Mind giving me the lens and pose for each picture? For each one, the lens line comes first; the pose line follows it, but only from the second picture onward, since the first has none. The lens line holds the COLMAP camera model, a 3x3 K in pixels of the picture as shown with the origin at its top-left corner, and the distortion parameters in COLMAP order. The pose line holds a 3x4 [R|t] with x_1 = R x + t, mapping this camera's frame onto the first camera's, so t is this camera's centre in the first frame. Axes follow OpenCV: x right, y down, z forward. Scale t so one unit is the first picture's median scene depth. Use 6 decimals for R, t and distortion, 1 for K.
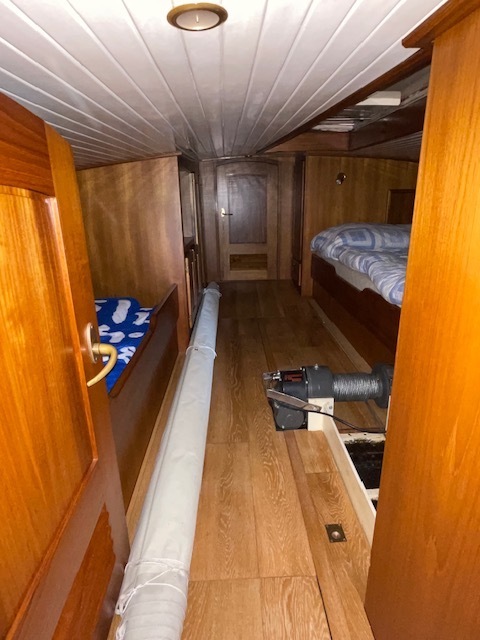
lens RADIAL K [[372.7, 0, 241.4], [0, 372.7, 323.0], [0, 0, 1]] dist [-0.001083, -0.000712]
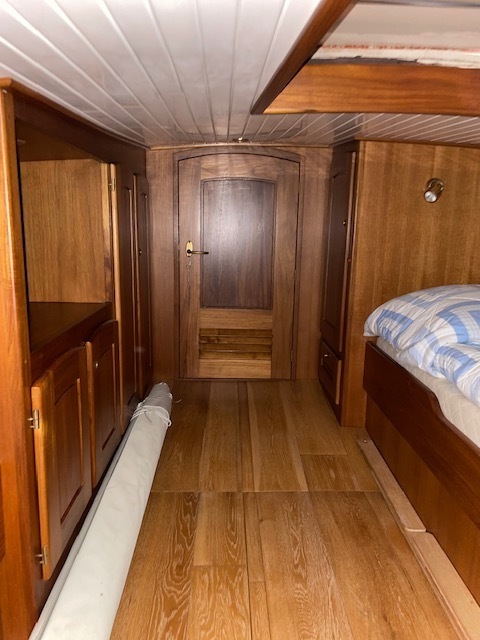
lens RADIAL K [[499.2, 0, 240.0], [0, 499.2, 320.0], [0, 0, 1]] dist [0.062258, -0.079600]
pose [[0.999270, 0.038119, 0.002347, 0.039734], [-0.037509, 0.991122, -0.127553, -0.193163], [-0.007188, 0.127372, 0.991829, 0.561476]]
